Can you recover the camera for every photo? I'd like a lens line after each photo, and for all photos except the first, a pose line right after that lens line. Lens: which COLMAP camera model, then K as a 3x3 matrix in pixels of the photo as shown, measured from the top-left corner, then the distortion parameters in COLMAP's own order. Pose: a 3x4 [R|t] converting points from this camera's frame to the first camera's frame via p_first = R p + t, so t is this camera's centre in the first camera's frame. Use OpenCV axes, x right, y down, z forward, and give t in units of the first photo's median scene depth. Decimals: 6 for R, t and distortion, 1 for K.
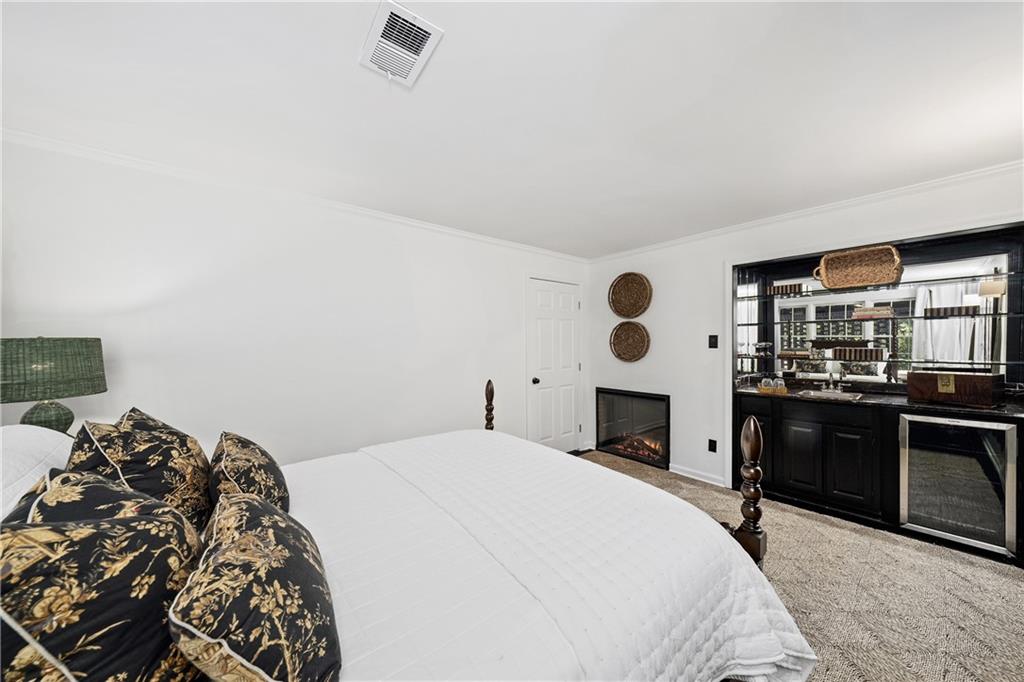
lens RADIAL K [[349.1, 0, 511.0], [0, 349.1, 347.4], [0, 0, 1]] dist [-0.000212, 0.000104]
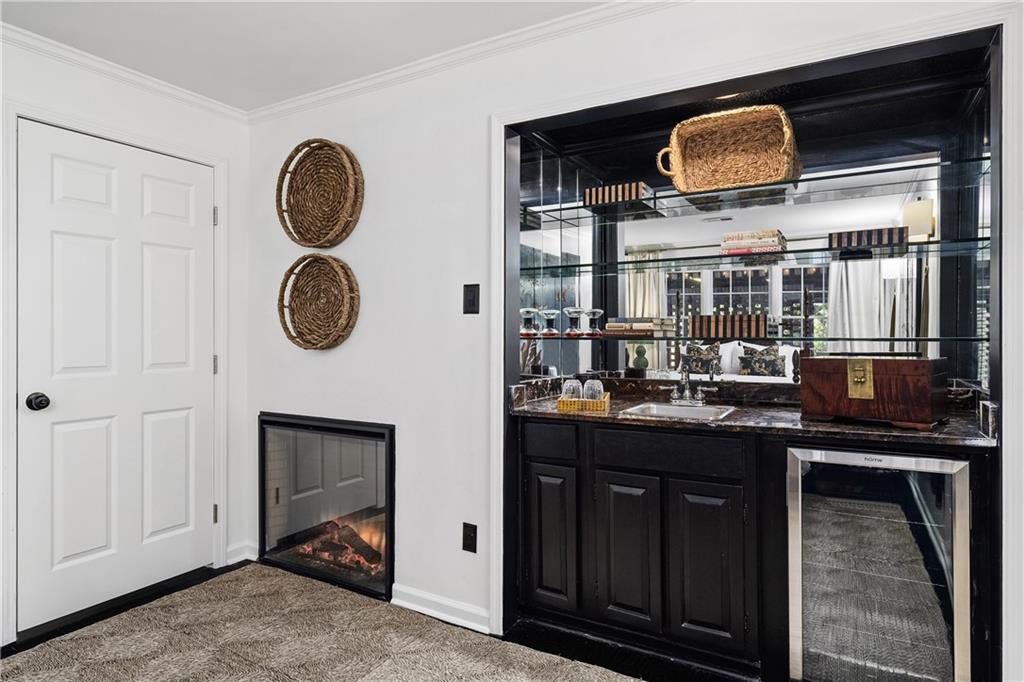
lens RADIAL K [[587.9, 0, 510.0], [0, 587.9, 335.8], [0, 0, 1]] dist [0.011670, -0.000377]
pose [[0.938619, 0.007312, 0.344877, 0.365609], [-0.002579, 0.999896, -0.014180, 0.039758], [-0.344945, 0.012421, 0.938541, 0.286893]]
